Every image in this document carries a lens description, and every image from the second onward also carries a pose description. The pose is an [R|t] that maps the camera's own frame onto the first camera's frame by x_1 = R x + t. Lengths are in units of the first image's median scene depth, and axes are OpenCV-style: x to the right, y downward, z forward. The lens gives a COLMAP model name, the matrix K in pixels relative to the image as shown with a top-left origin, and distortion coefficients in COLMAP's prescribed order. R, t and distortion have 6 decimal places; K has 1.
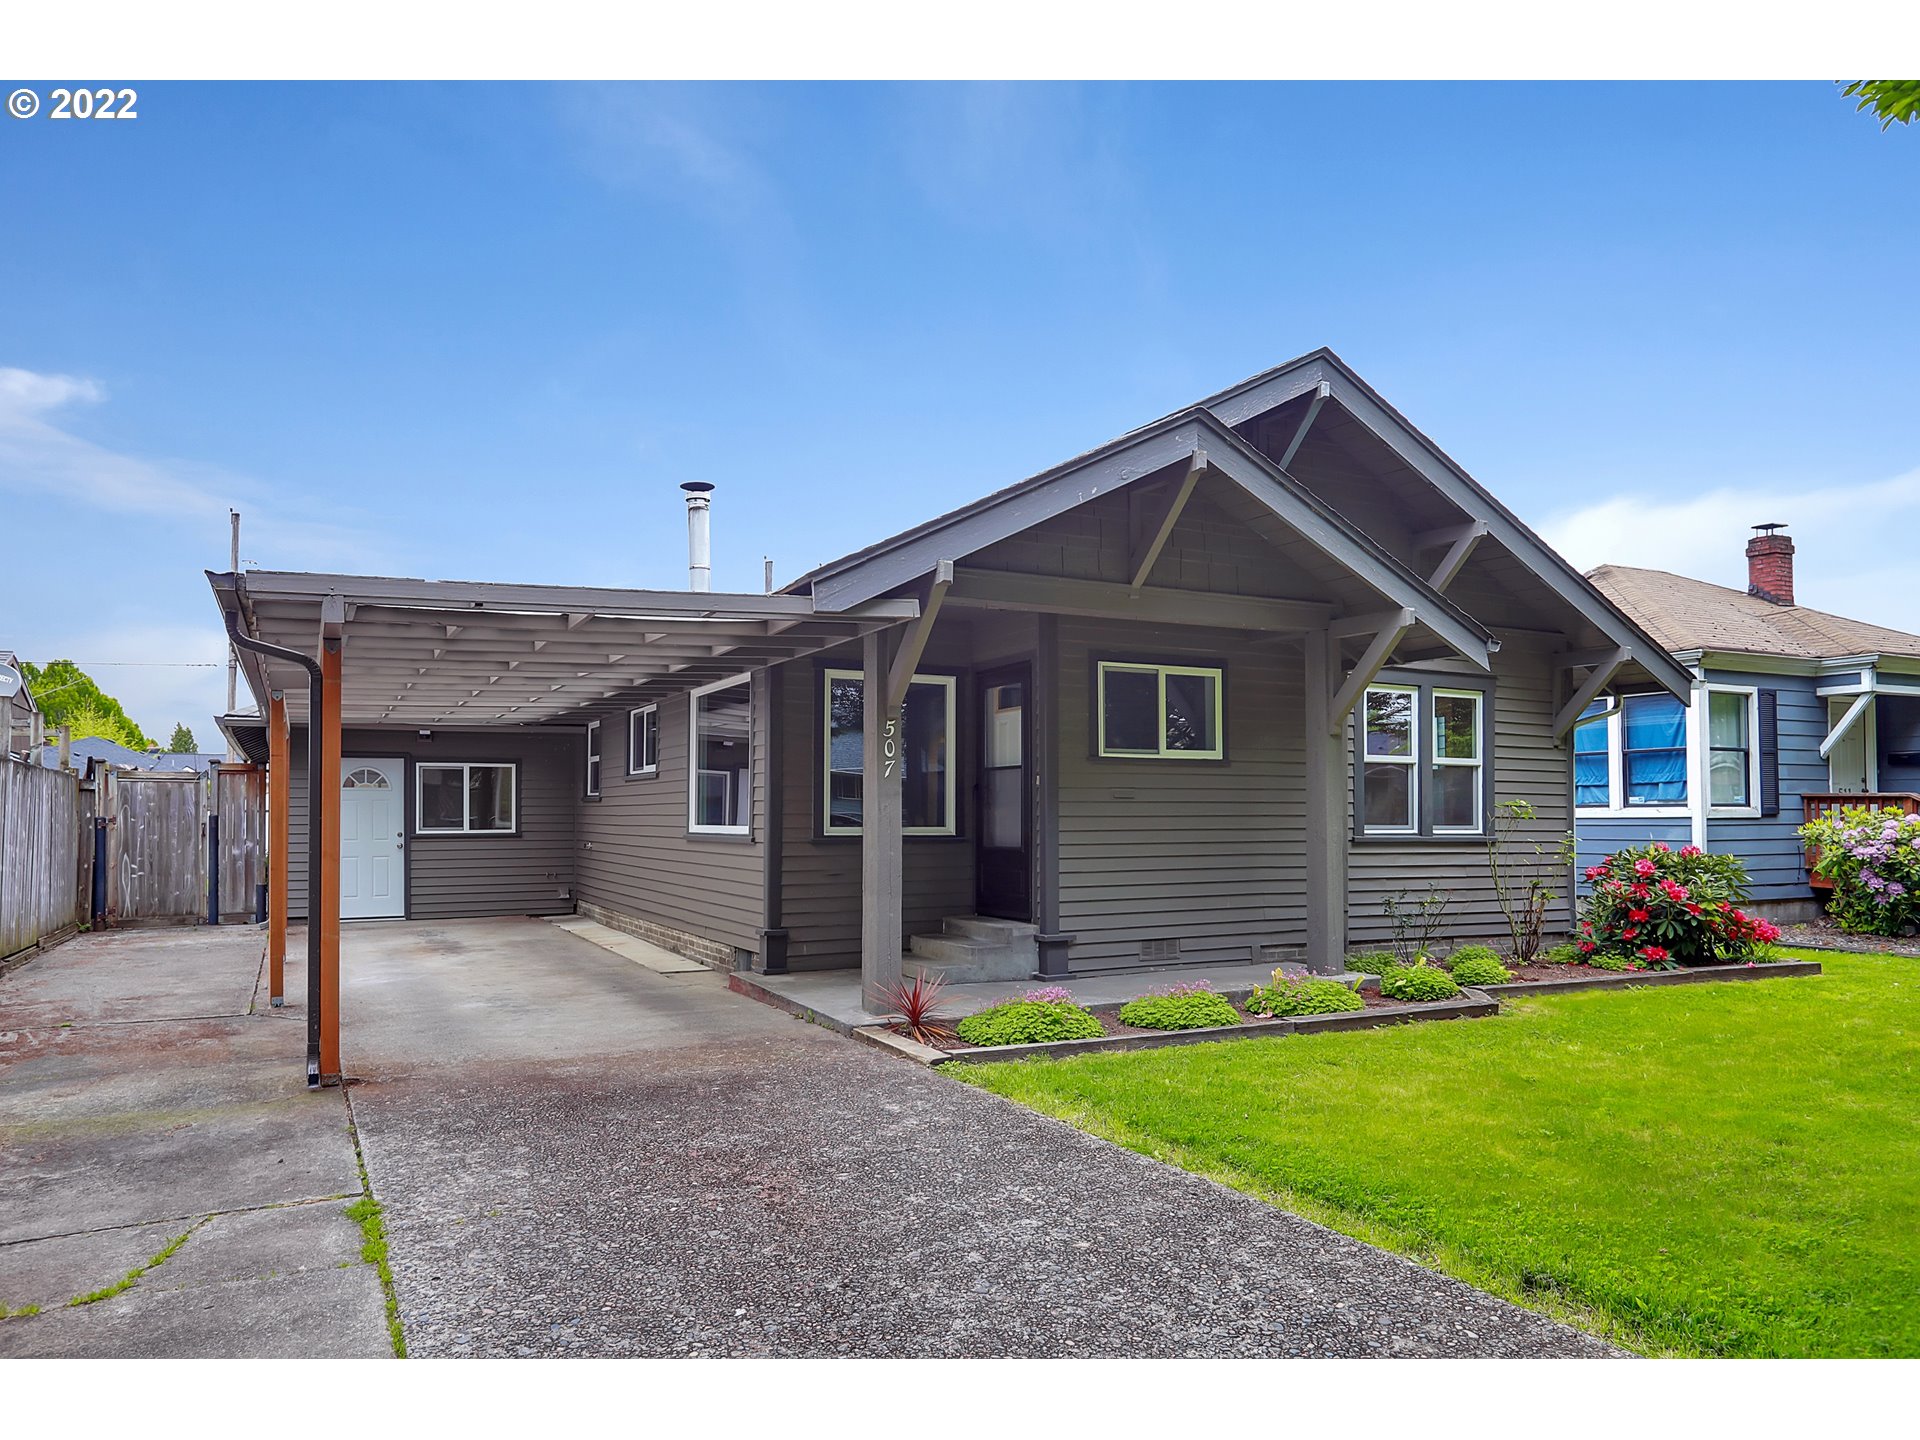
lens RADIAL K [[1310.8, 0, 960.0], [0, 1310.8, 720.0], [0, 0, 1]] dist [-0.003774, -0.000904]
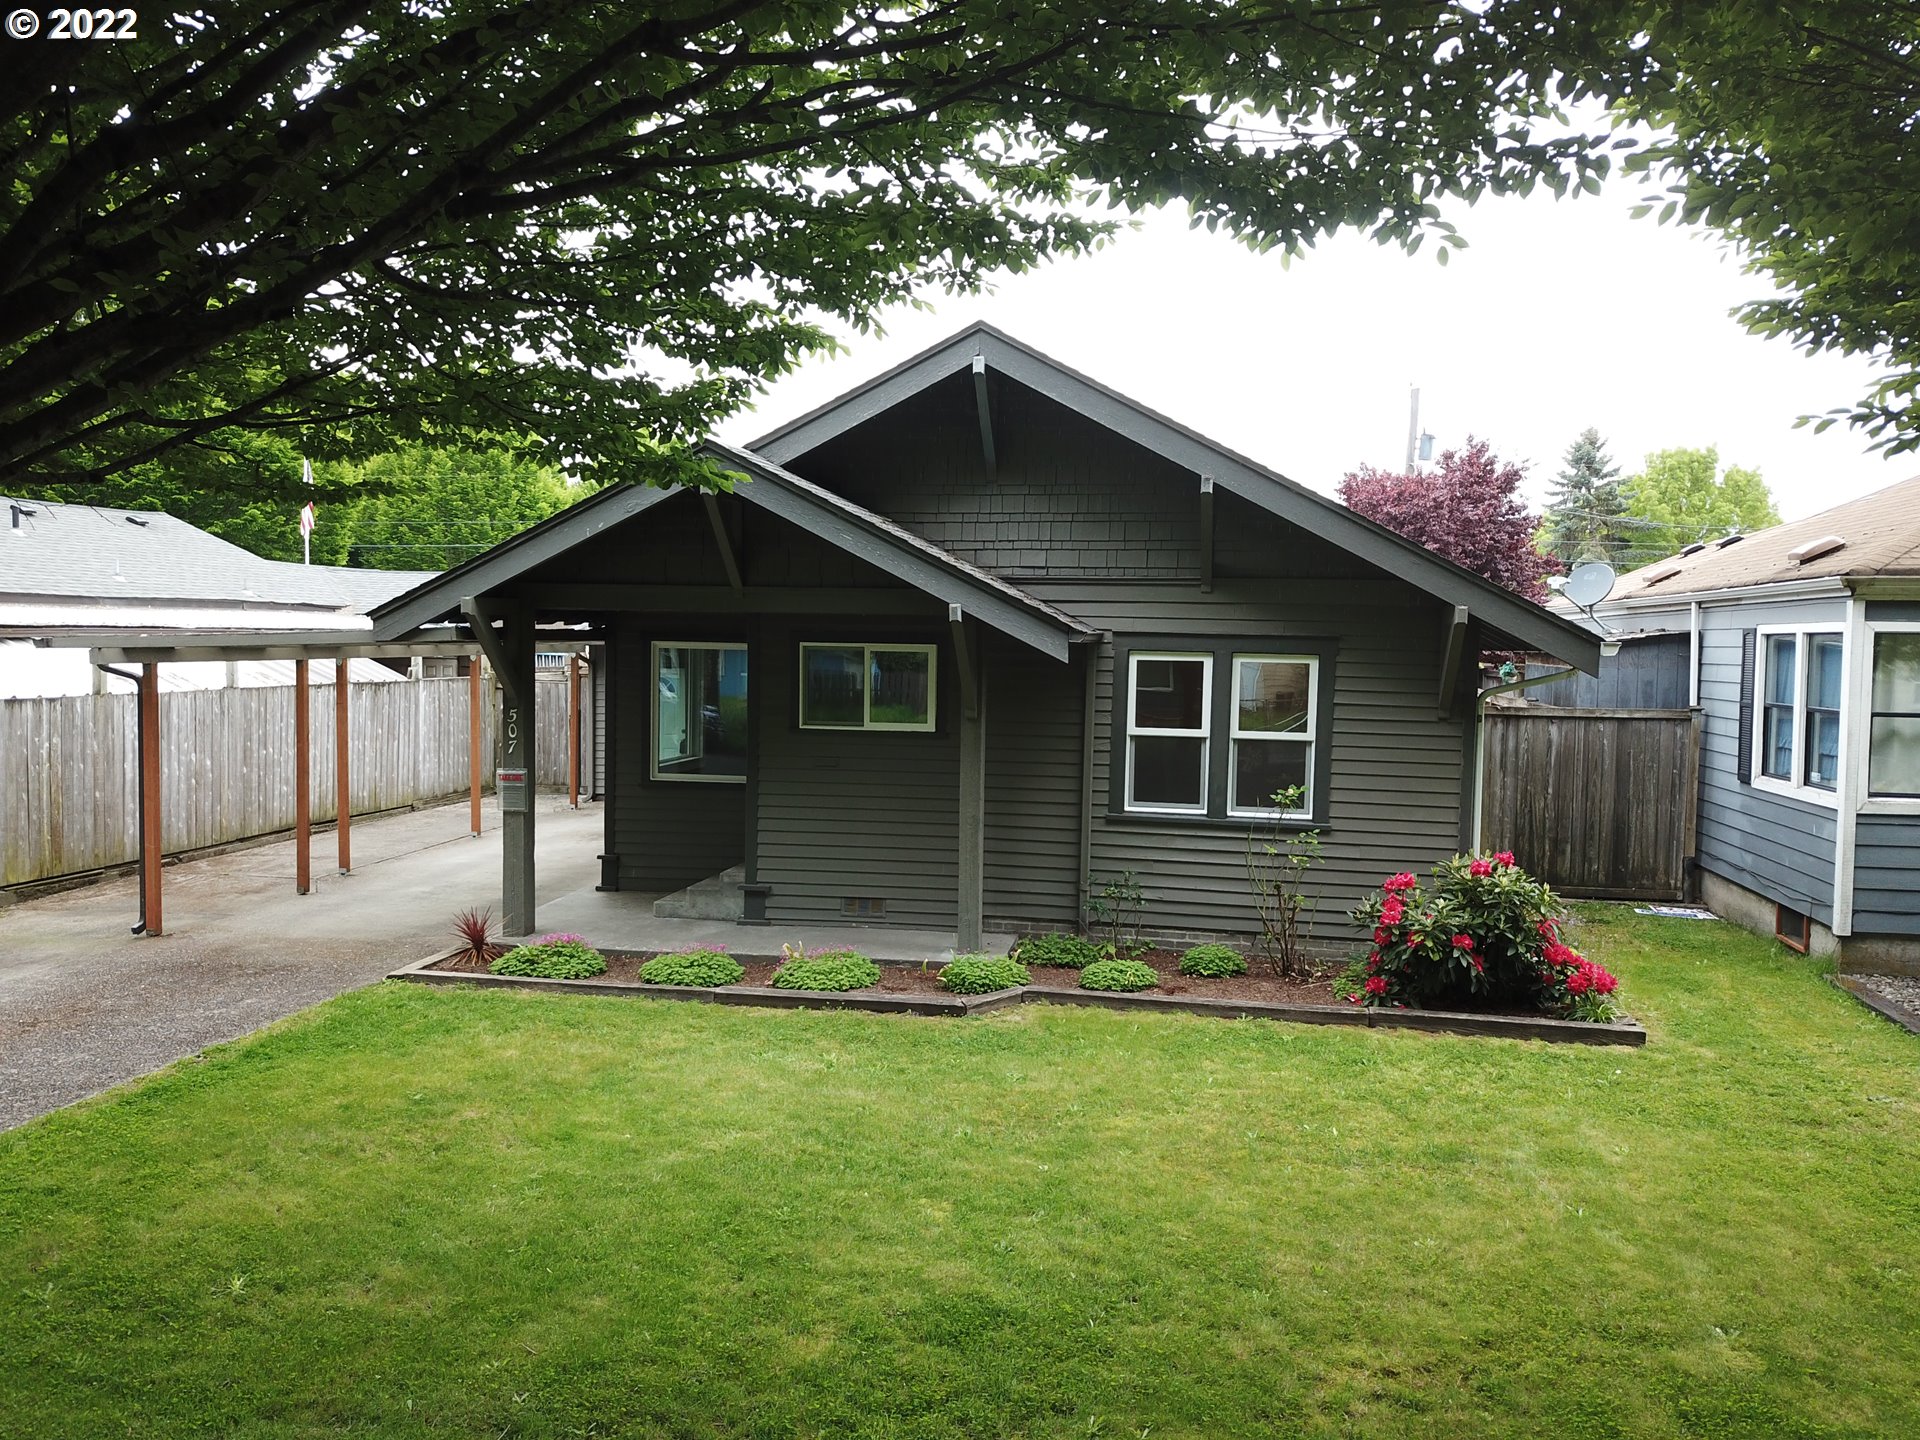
lens RADIAL K [[1505.3, 0, 960.0], [0, 1505.3, 720.0], [0, 0, 1]] dist [0.001093, -0.000477]
pose [[0.808743, 0.045977, -0.586363, 0.907788], [0.027080, 0.992972, 0.115209, -0.115497], [0.587539, -0.109053, 0.801814, 0.066944]]
